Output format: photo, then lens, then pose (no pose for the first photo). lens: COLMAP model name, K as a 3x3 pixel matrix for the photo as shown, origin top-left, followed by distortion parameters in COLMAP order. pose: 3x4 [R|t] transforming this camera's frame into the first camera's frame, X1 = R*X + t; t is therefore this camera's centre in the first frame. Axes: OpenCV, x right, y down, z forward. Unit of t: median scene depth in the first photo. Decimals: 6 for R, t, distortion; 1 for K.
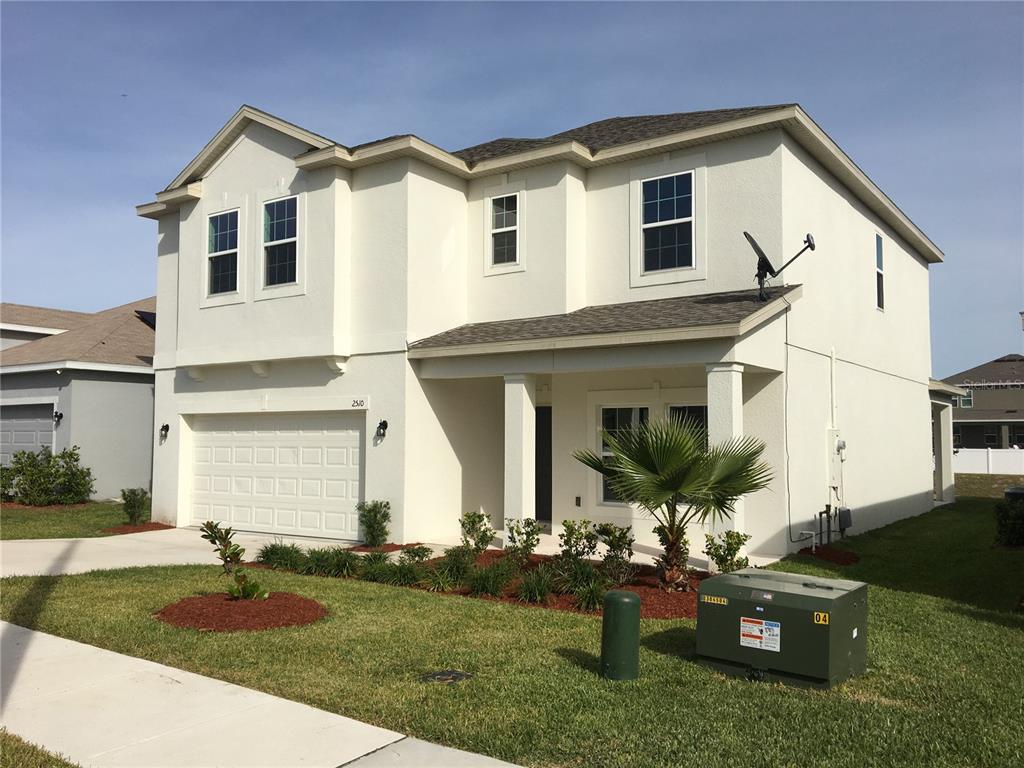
lens RADIAL K [[858.3, 0, 511.2], [0, 858.3, 383.6], [0, 0, 1]] dist [0.069183, -0.066445]
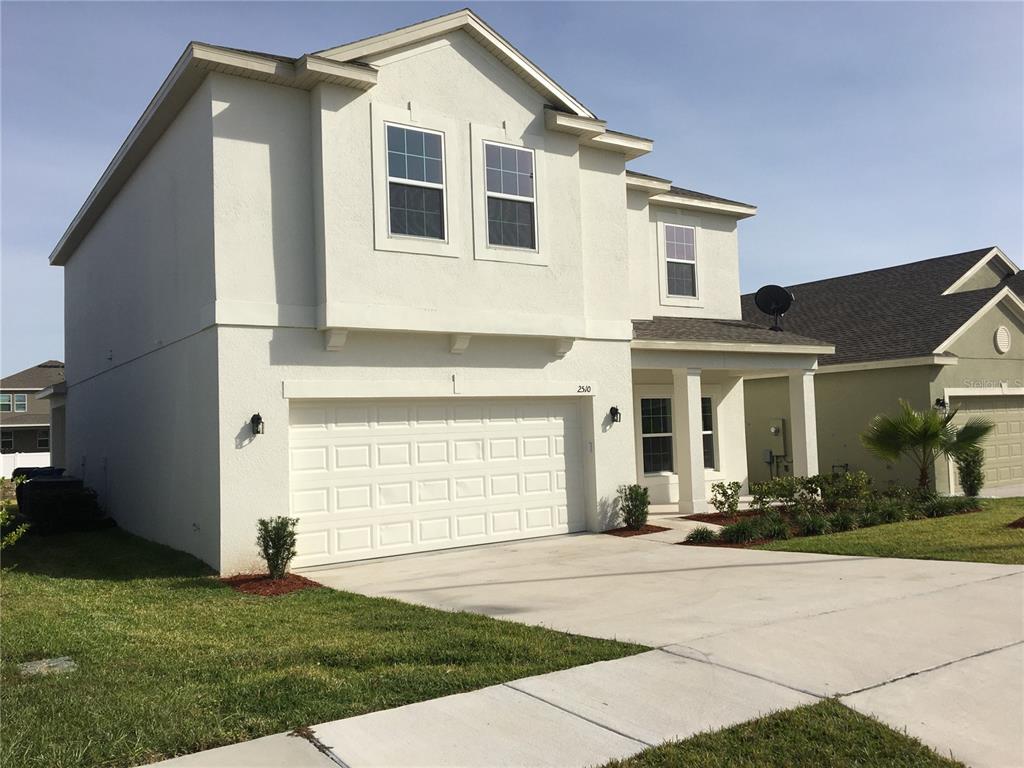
lens RADIAL K [[858.3, 0, 510.1], [0, 858.3, 383.3], [0, 0, 1]] dist [0.069183, -0.066445]
pose [[0.363678, 0.034953, 0.930869, -1.033351], [-0.025662, 0.999292, -0.027497, 0.042002], [-0.931171, -0.013888, 0.364318, 0.677224]]
